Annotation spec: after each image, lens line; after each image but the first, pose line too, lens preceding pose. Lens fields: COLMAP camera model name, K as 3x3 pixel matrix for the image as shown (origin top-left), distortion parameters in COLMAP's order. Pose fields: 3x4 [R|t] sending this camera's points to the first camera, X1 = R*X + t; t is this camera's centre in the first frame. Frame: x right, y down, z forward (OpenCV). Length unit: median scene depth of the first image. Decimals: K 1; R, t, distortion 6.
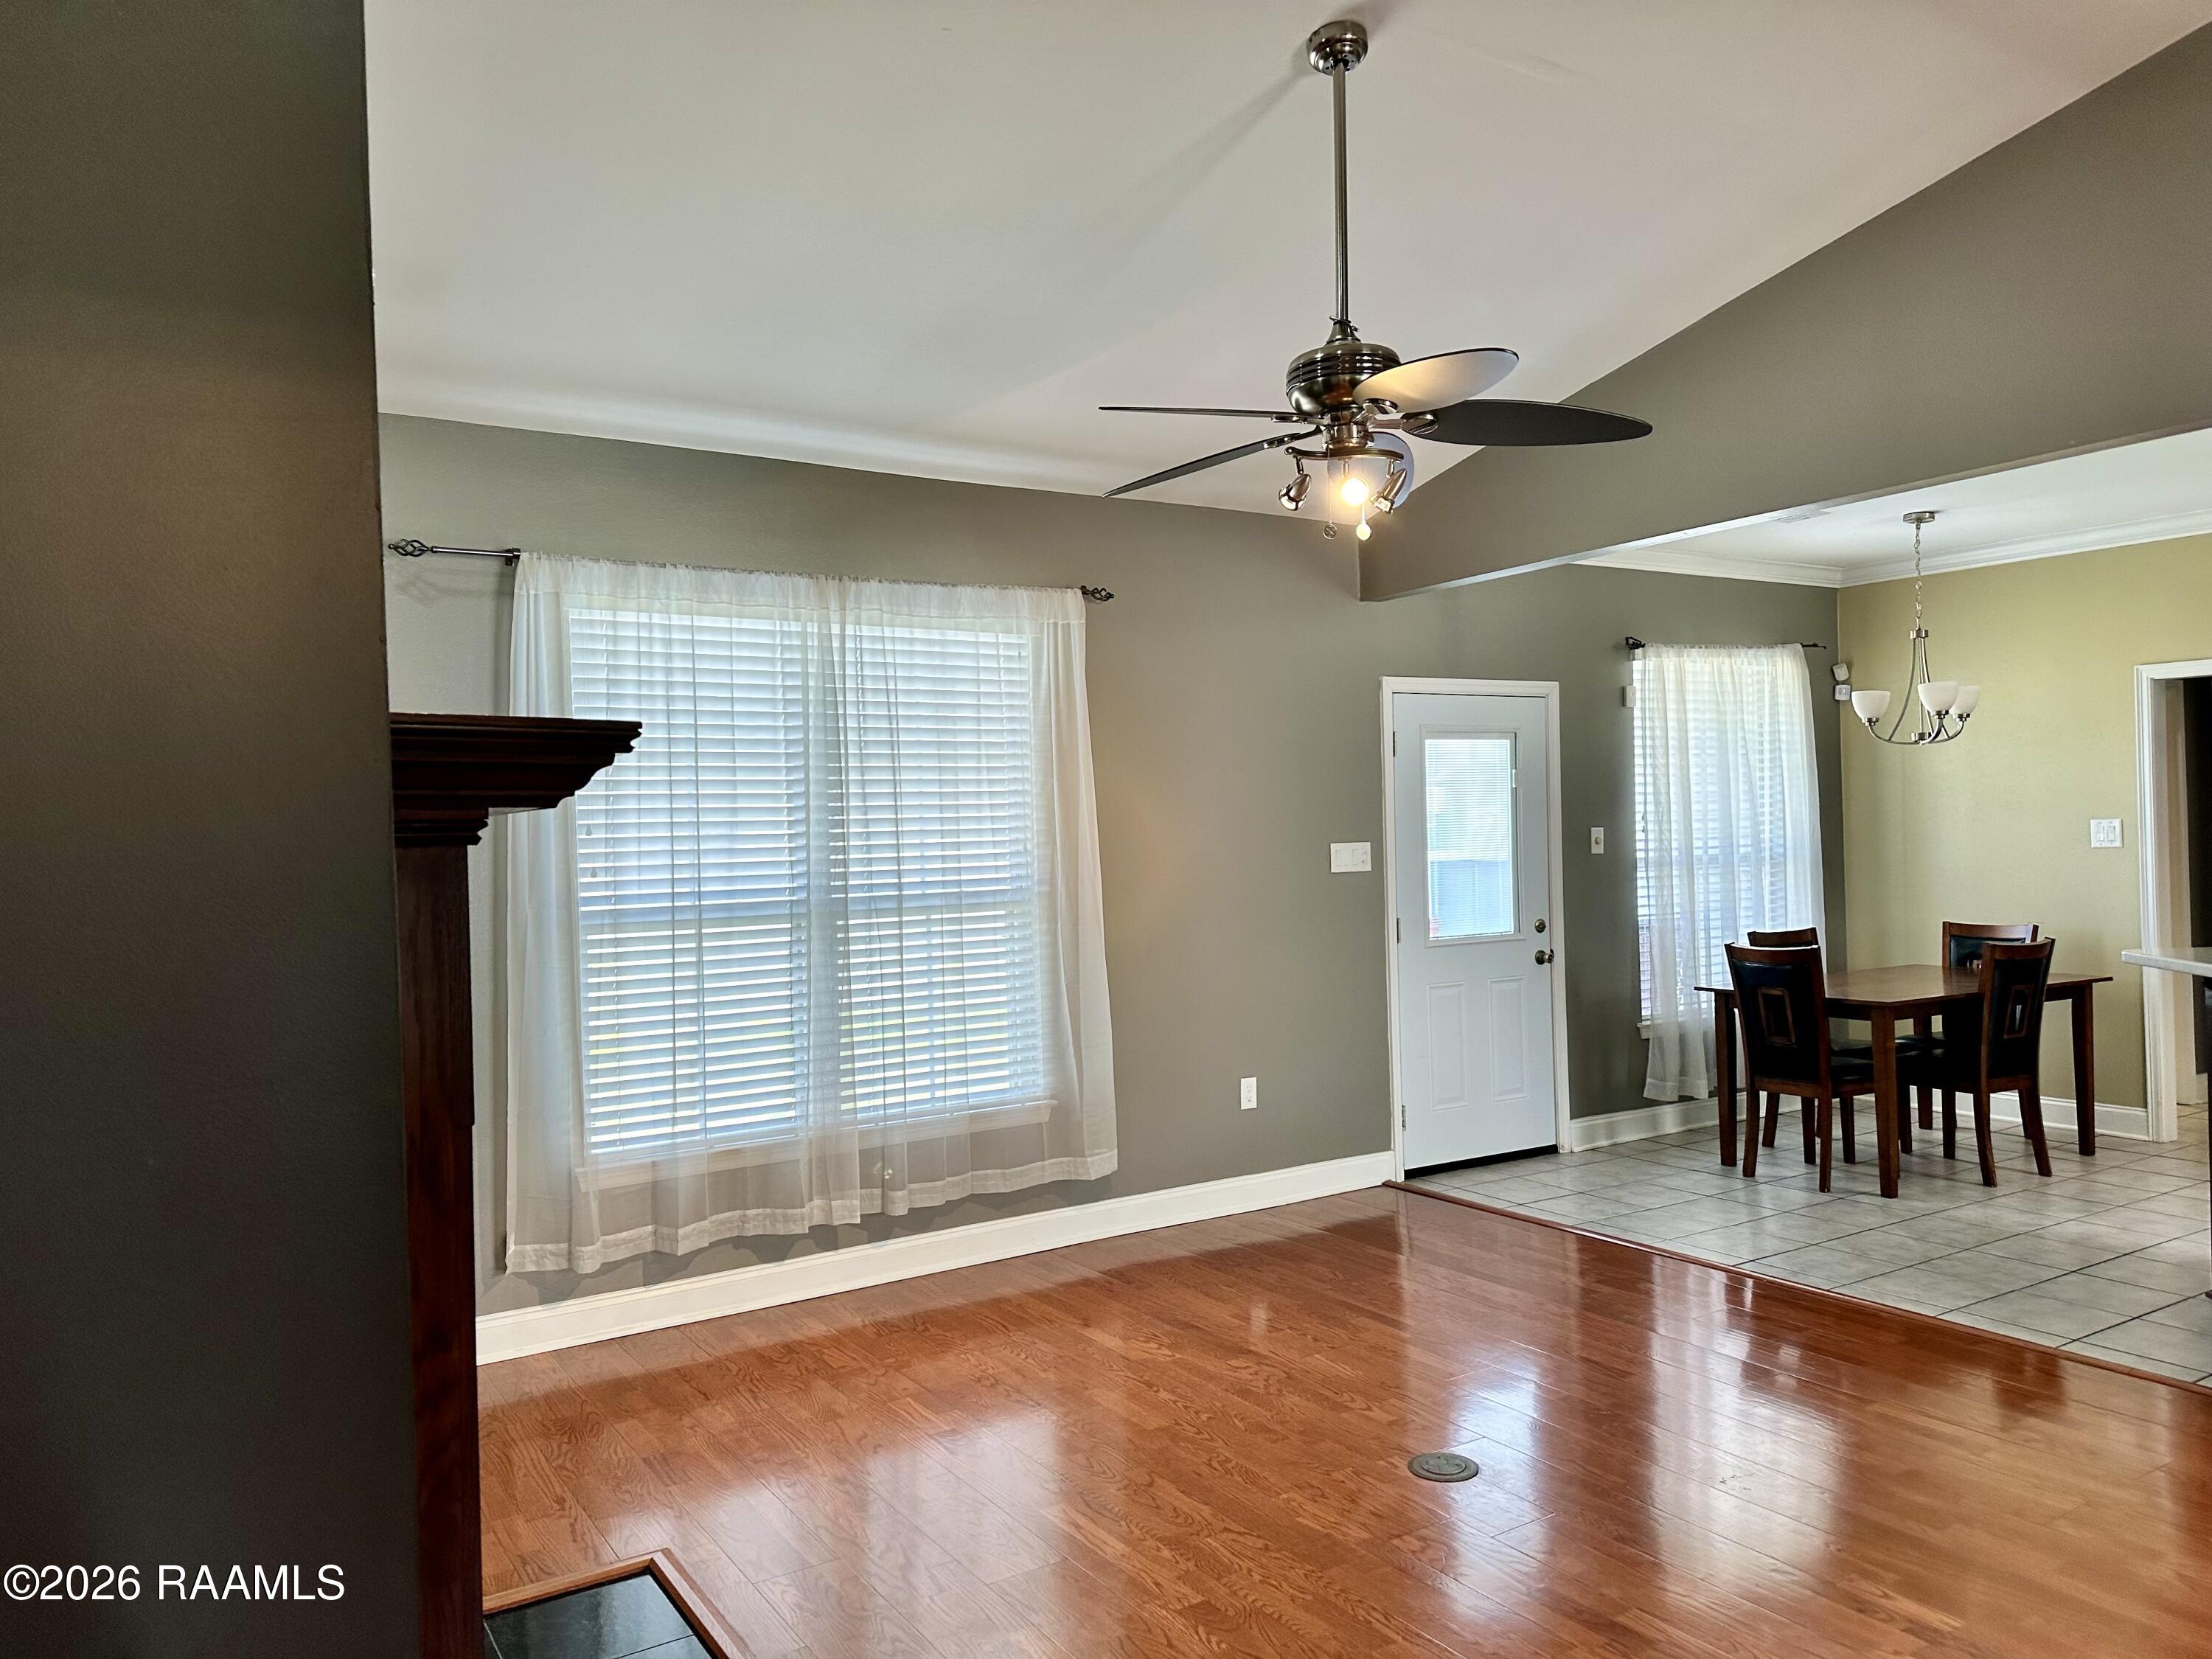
lens RADIAL K [[1541.8, 0, 1106.0], [0, 1541.8, 829.5], [0, 0, 1]] dist [0.142482, -0.194847]
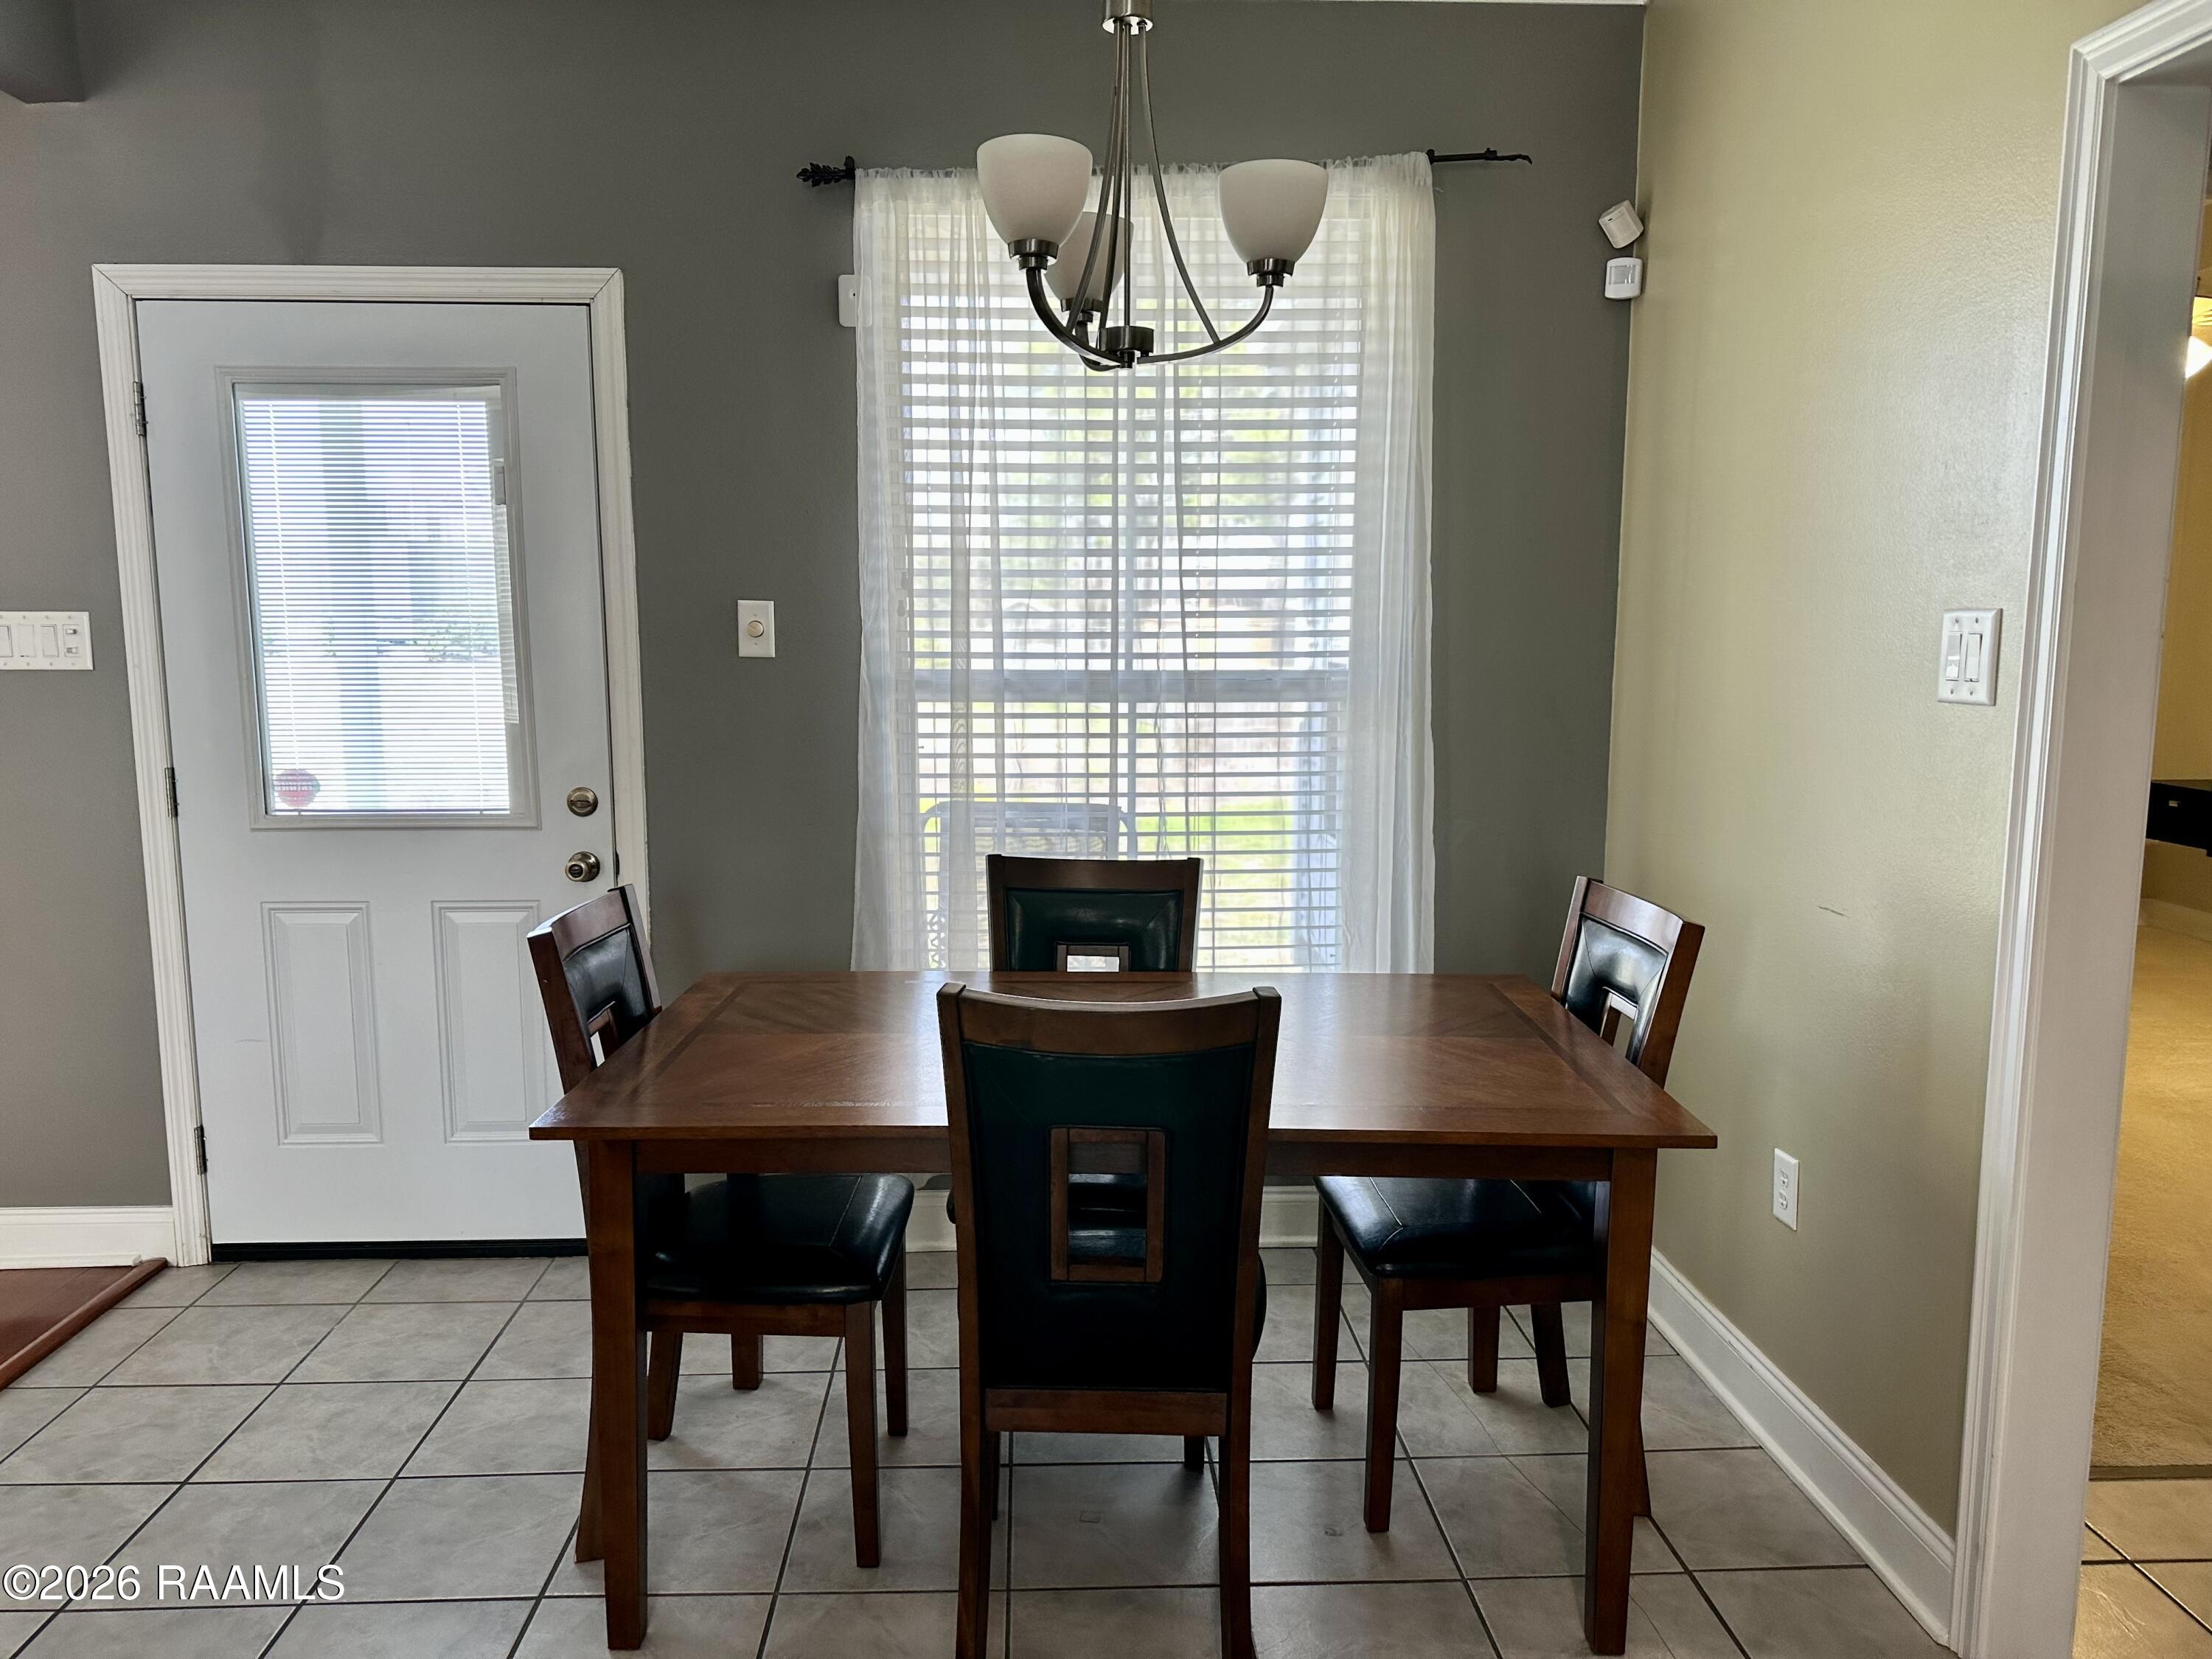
lens RADIAL K [[1541.8, 0, 1106.0], [0, 1541.8, 829.5], [0, 0, 1]] dist [0.142482, -0.194847]
pose [[0.863639, 0.096575, -0.494774, 0.844945], [-0.024489, 0.988357, 0.150172, -0.008064], [0.503516, -0.117578, 0.855948, 0.858316]]
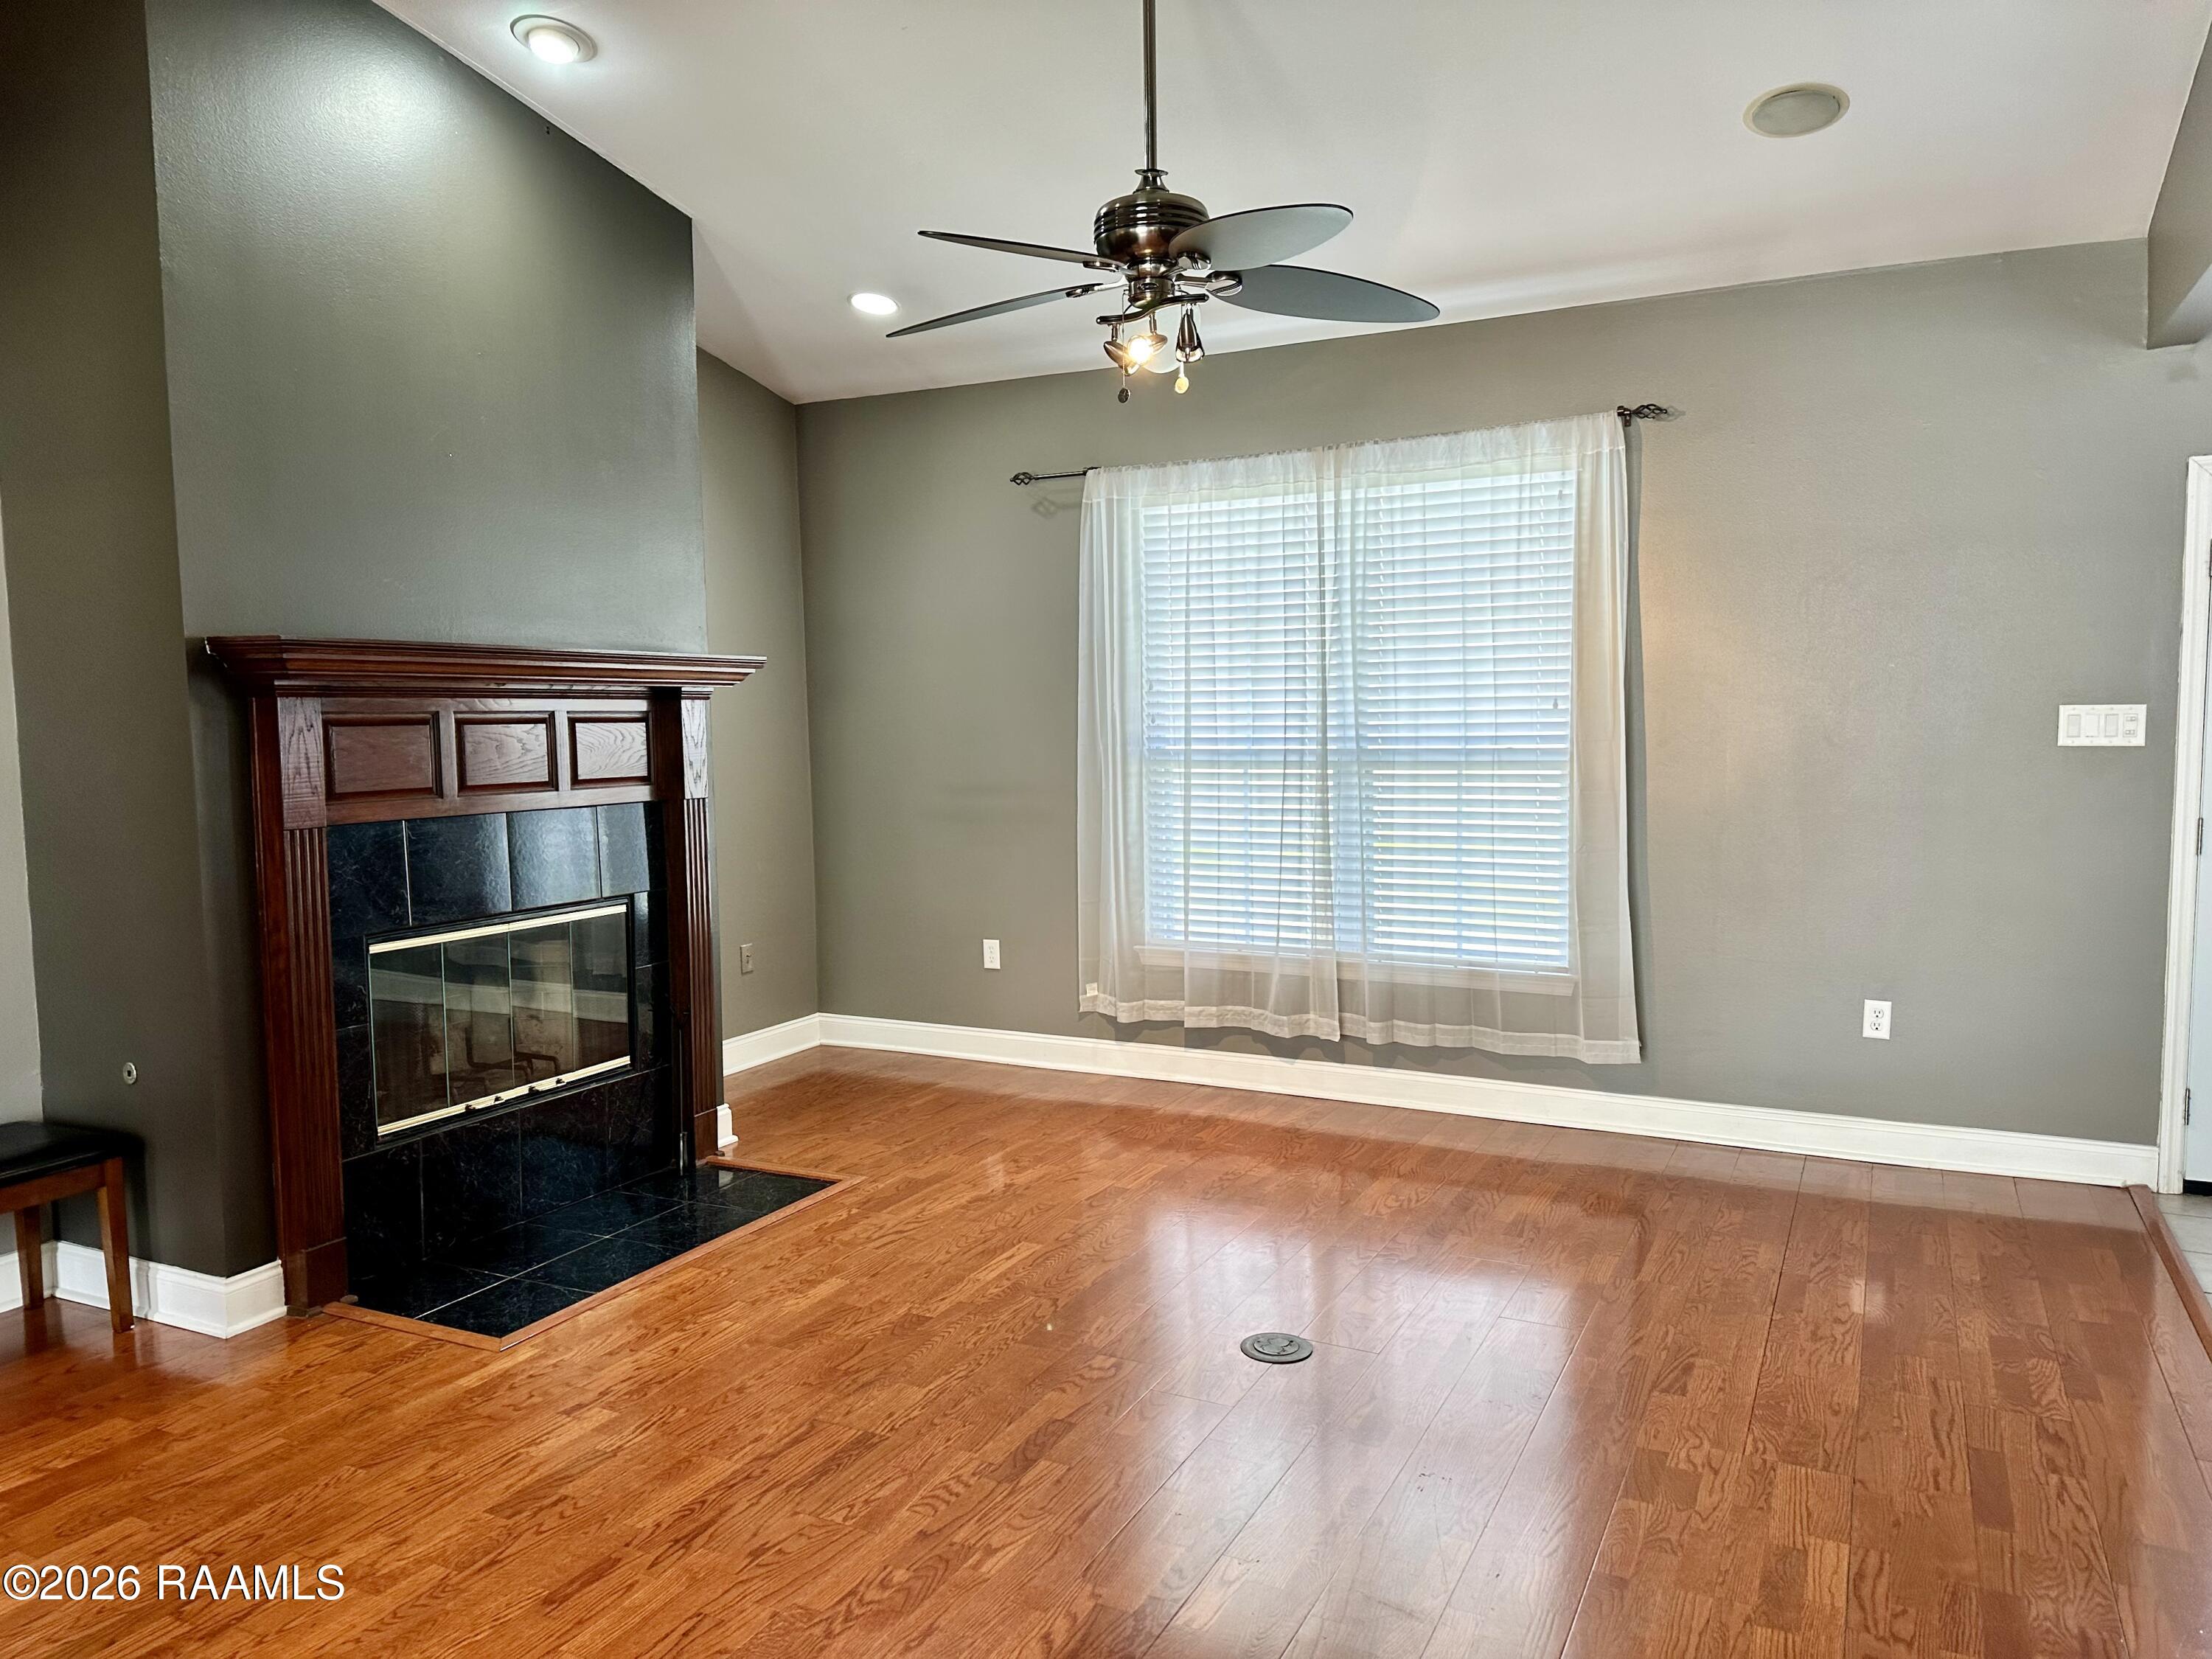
lens RADIAL K [[1541.8, 0, 1106.0], [0, 1541.8, 829.5], [0, 0, 1]] dist [0.142482, -0.194847]
pose [[0.505314, 0.088962, -0.858338, 0.646535], [-0.000295, 0.994690, 0.102921, -0.009974], [0.862936, -0.051755, 0.502656, 0.293087]]
